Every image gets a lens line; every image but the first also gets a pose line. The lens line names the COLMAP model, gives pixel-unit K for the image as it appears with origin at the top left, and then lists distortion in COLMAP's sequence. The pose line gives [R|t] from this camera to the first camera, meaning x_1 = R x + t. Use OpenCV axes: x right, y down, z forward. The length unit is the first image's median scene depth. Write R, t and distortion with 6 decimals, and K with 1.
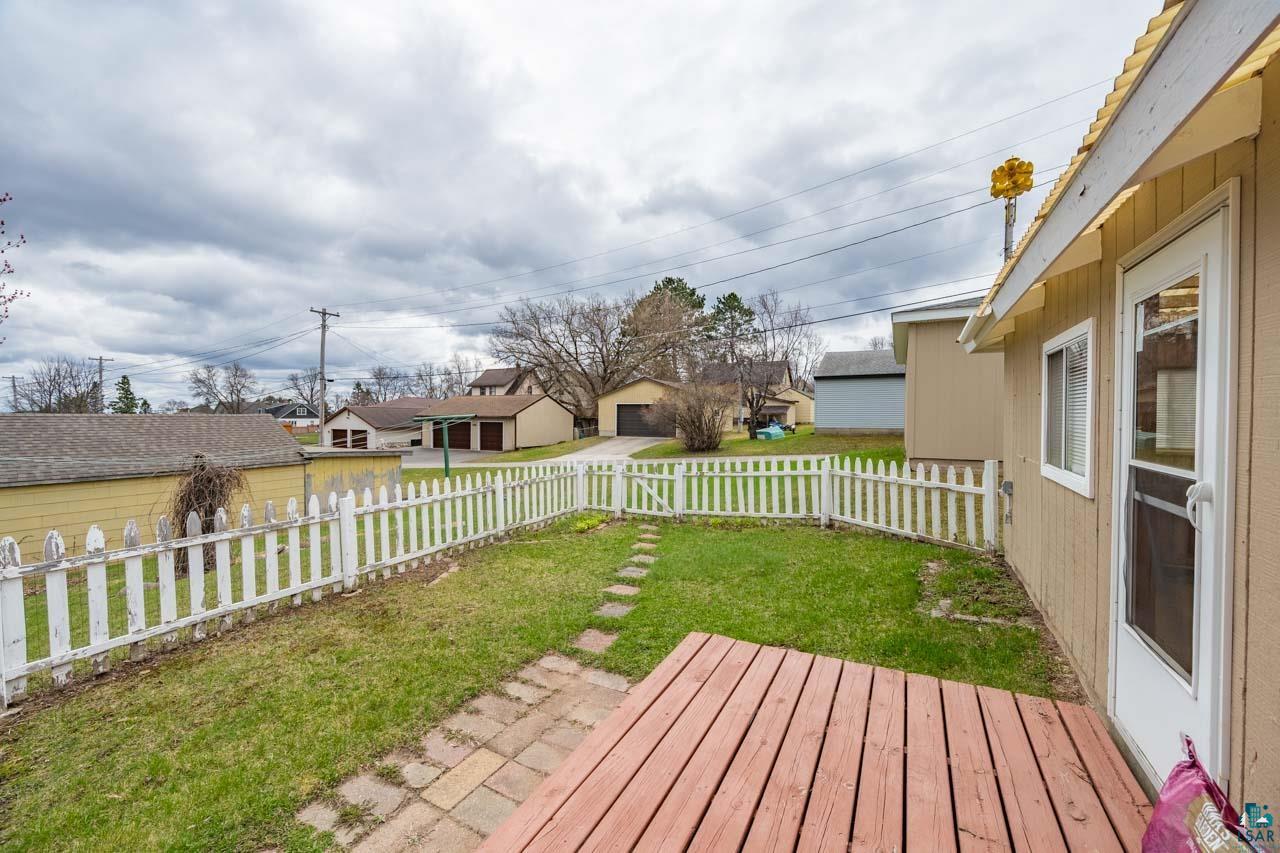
lens RADIAL K [[498.2, 0, 647.6], [0, 498.2, 428.8], [0, 0, 1]] dist [-0.002216, -0.000069]
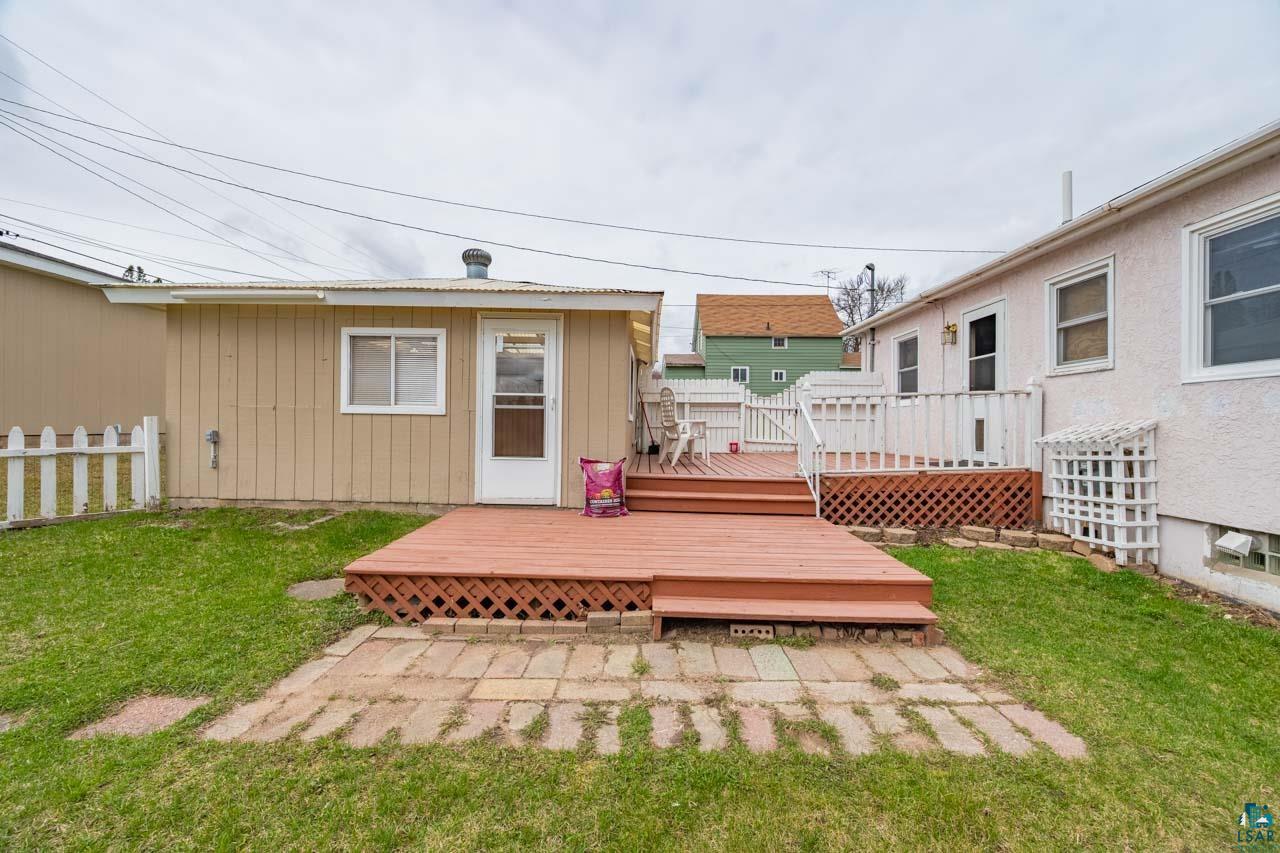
lens RADIAL K [[498.2, 0, 636.9], [0, 498.2, 422.8], [0, 0, 1]] dist [-0.002216, -0.000069]
pose [[-0.457173, -0.004074, 0.889369, -1.008161], [0.010427, 0.999896, 0.009941, 0.121498], [-0.889317, 0.013818, -0.457083, 0.915058]]
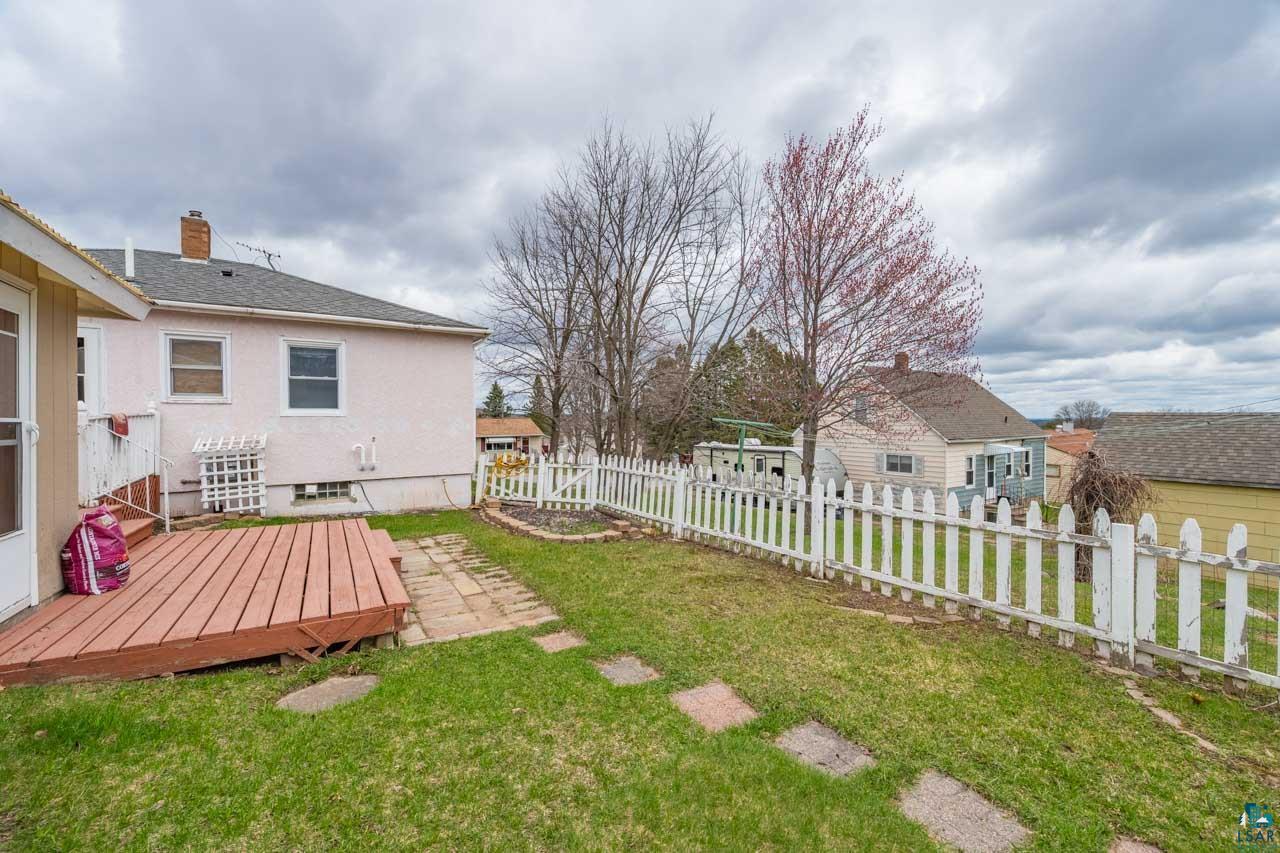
lens RADIAL K [[498.2, 0, 638.1], [0, 498.2, 426.4], [0, 0, 1]] dist [-0.002216, -0.000069]
pose [[-0.500084, 0.007565, -0.865944, 0.733713], [-0.021264, 0.999553, 0.021012, 0.009177], [0.865716, 0.028922, -0.499700, 1.884905]]
